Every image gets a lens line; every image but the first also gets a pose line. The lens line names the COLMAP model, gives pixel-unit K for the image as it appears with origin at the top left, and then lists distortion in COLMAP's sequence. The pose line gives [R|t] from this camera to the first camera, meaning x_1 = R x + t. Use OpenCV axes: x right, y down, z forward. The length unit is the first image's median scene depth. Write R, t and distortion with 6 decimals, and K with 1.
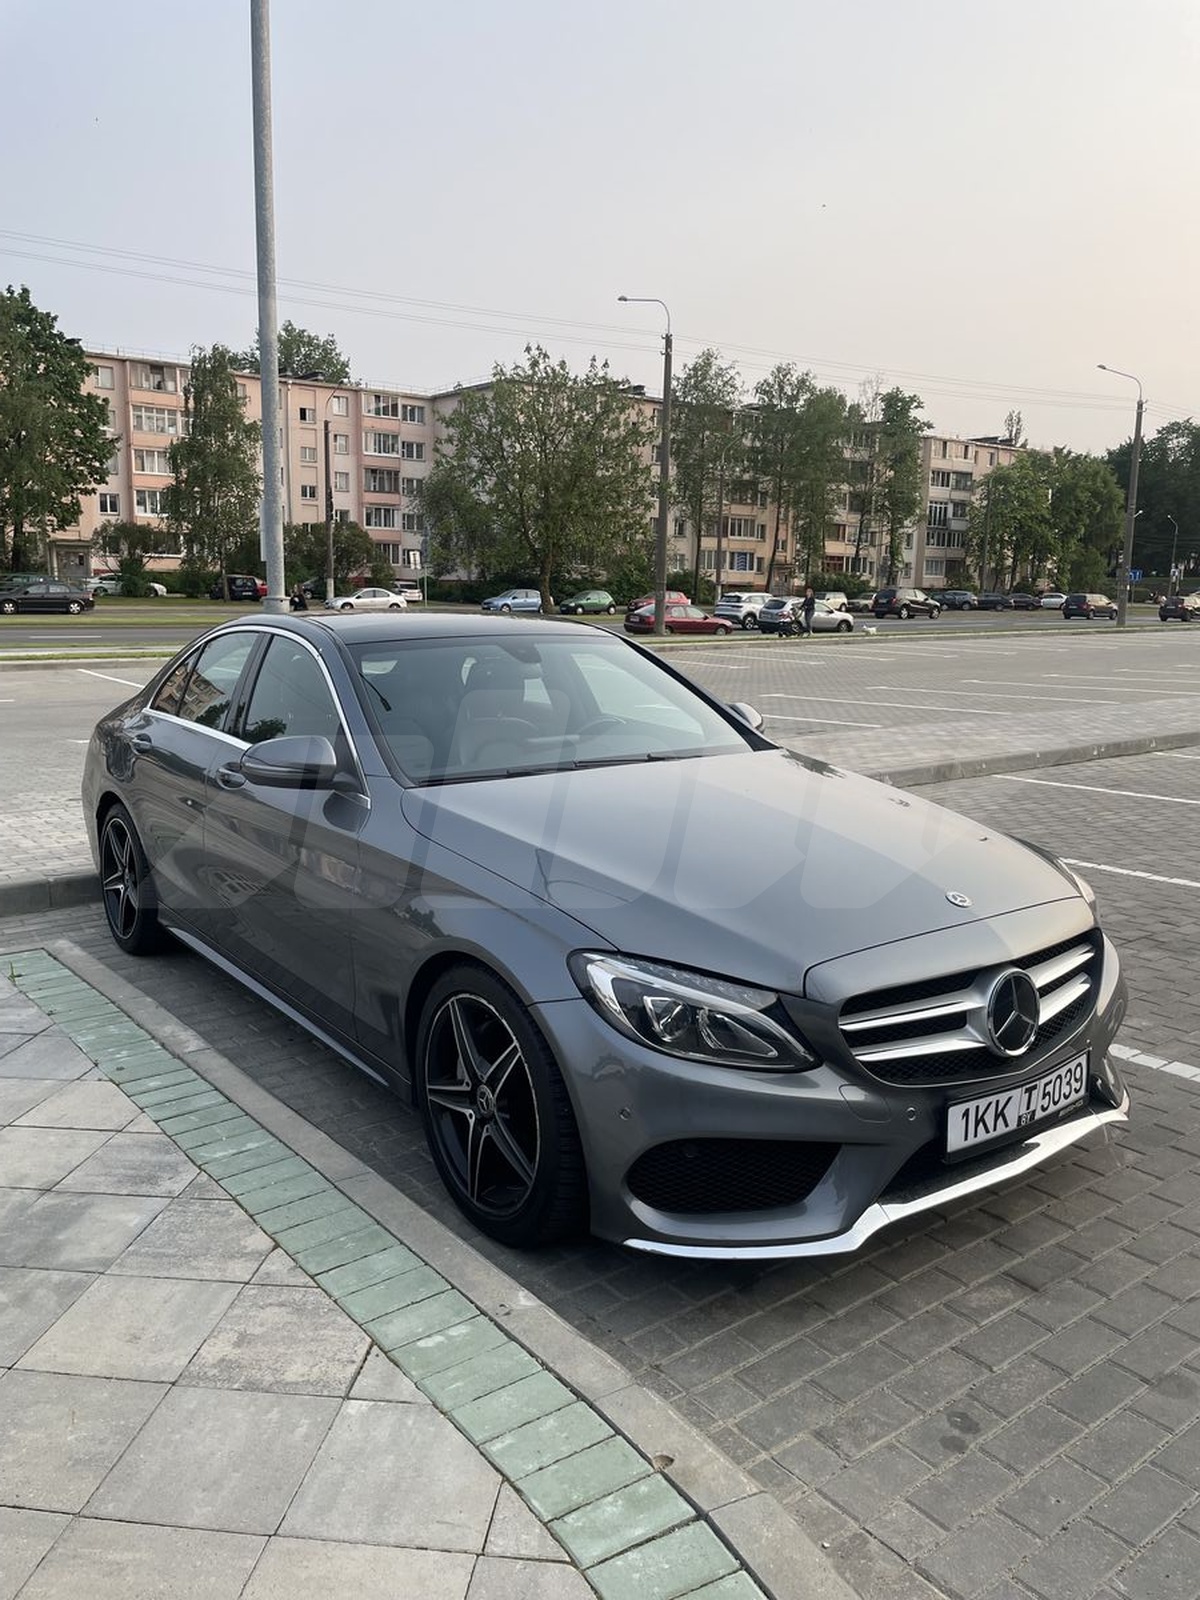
lens RADIAL K [[1198.9, 0, 597.0], [0, 1198.9, 795.0], [0, 0, 1]] dist [0.065410, -0.075467]
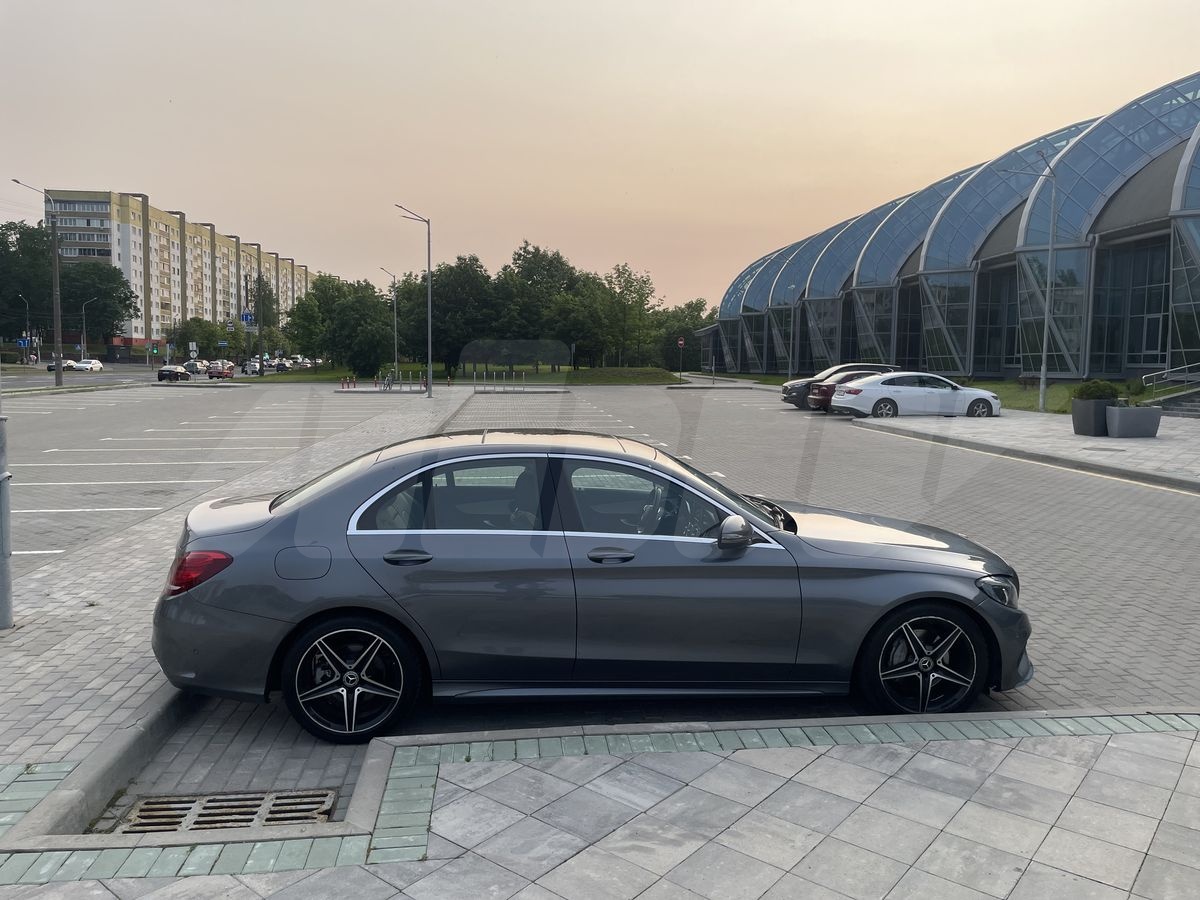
lens RADIAL K [[899.2, 0, 593.1], [0, 899.2, 447.8], [0, 0, 1]] dist [0.065410, -0.075467]
pose [[0.528003, -0.079812, 0.845484, -0.083358], [0.132376, 0.991140, 0.010894, -0.010926], [-0.838862, 0.106169, 0.533890, 0.027602]]
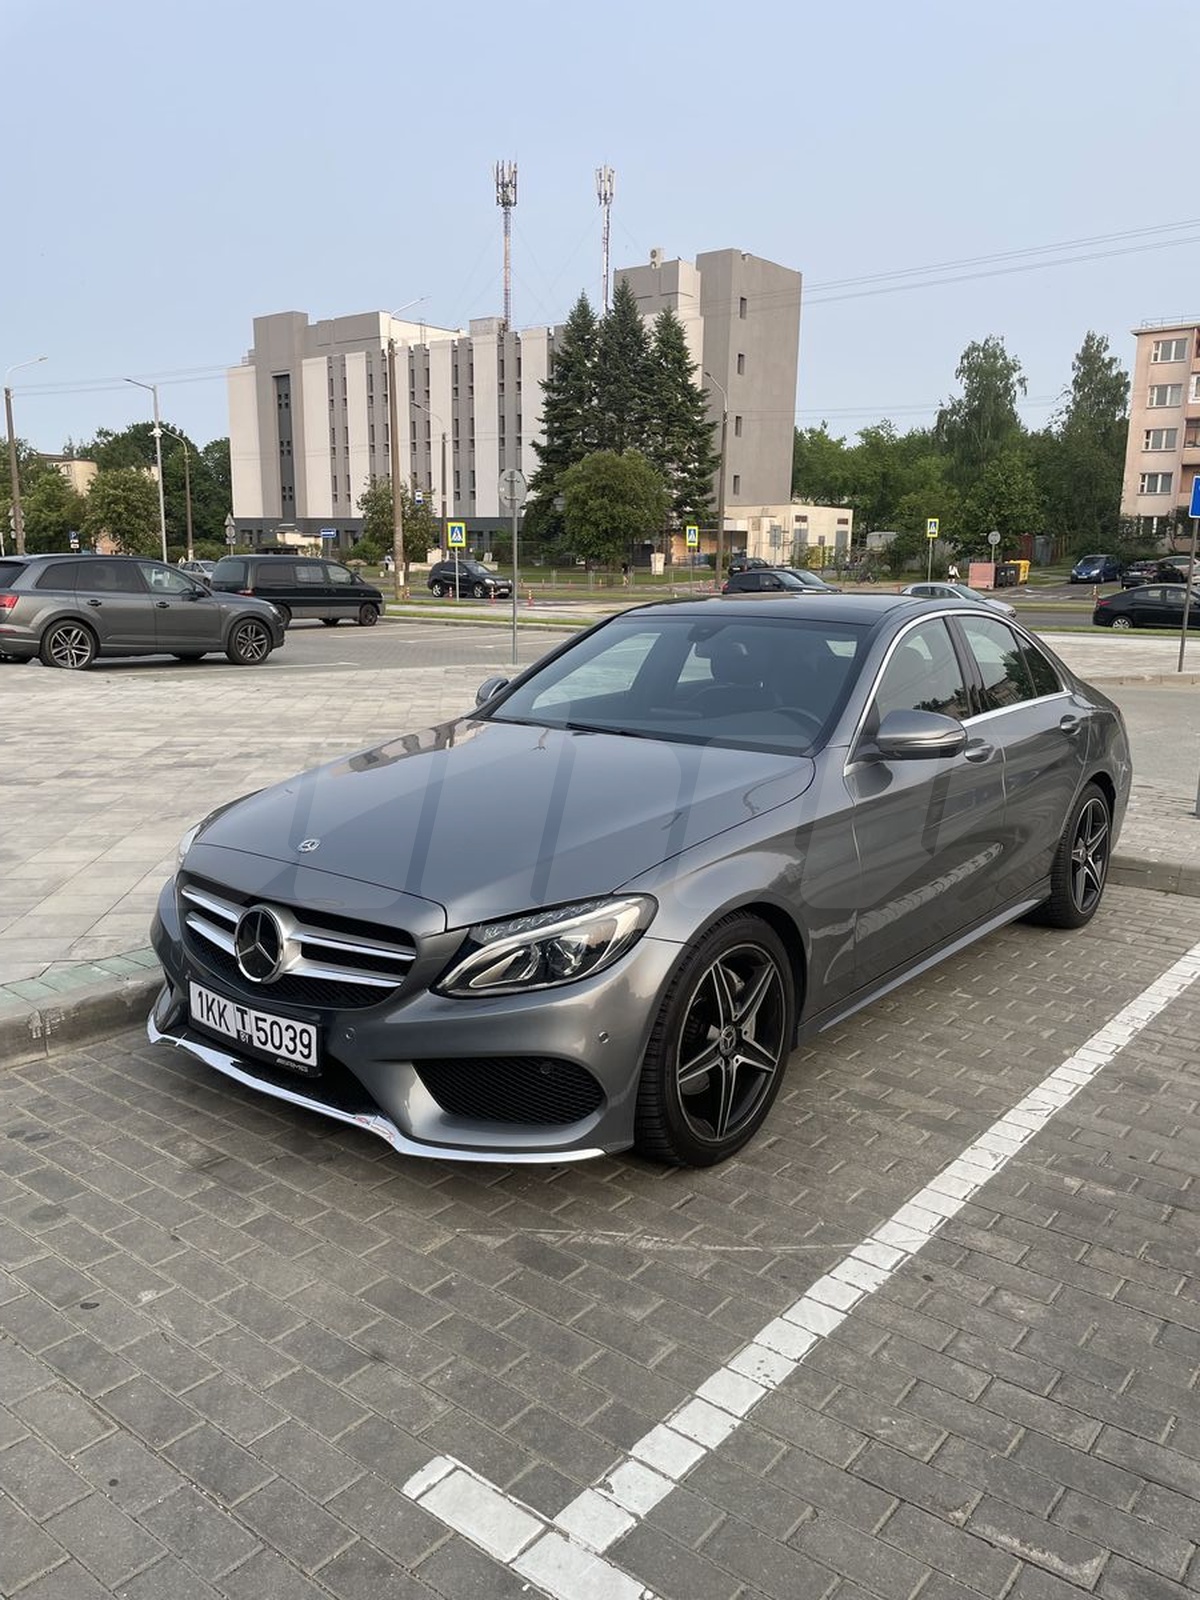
lens RADIAL K [[1198.9, 0, 598.8], [0, 1198.9, 803.9], [0, 0, 1]] dist [0.065410, -0.075467]
pose [[0.252798, 0.180726, -0.950490, 0.065291], [-0.171731, 0.975182, 0.139746, -0.006969], [0.952156, 0.127901, 0.277561, 0.043544]]
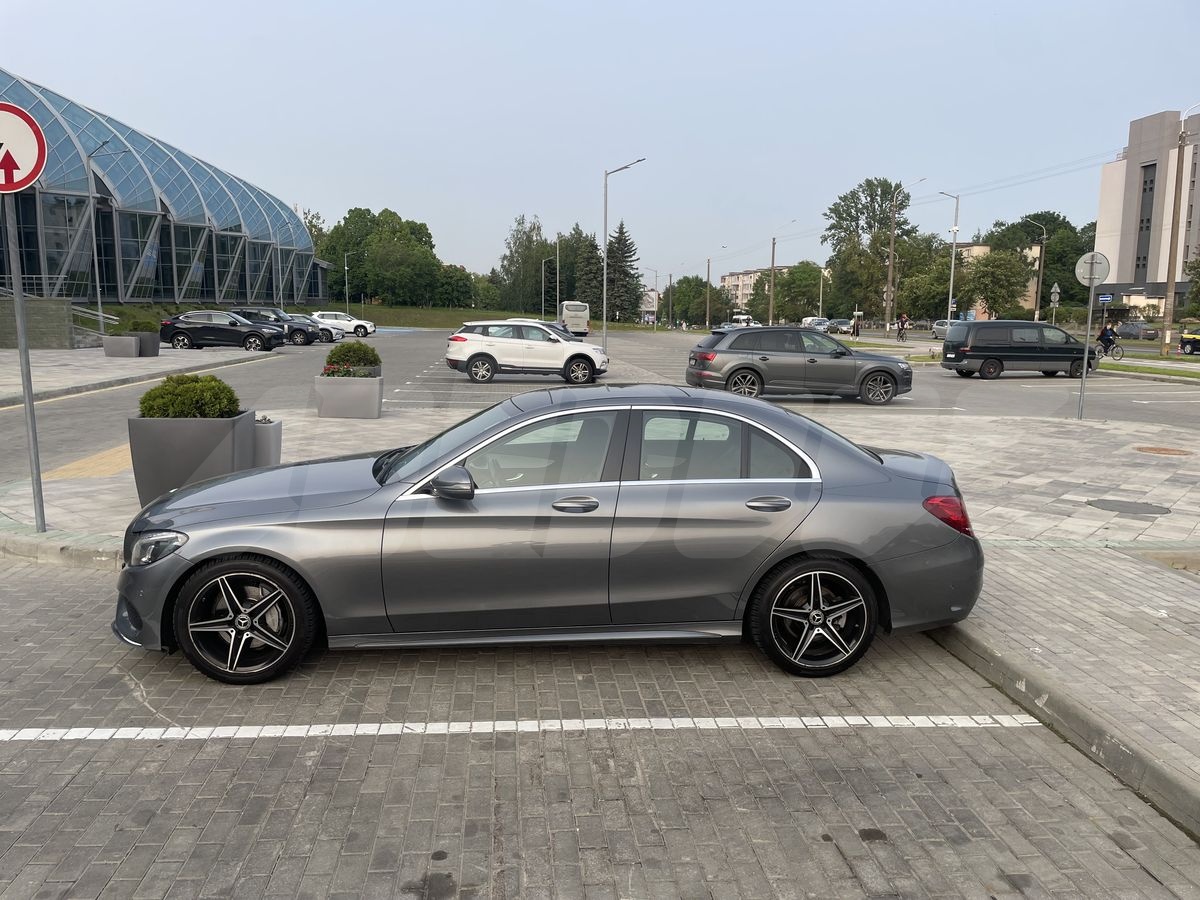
lens RADIAL K [[899.2, 0, 588.3], [0, 899.2, 457.2], [0, 0, 1]] dist [0.065410, -0.075467]
pose [[-0.527481, 0.119035, -0.841186, 0.065631], [-0.158197, 0.959056, 0.234915, -0.025794], [0.834708, 0.256986, -0.487053, 0.120867]]
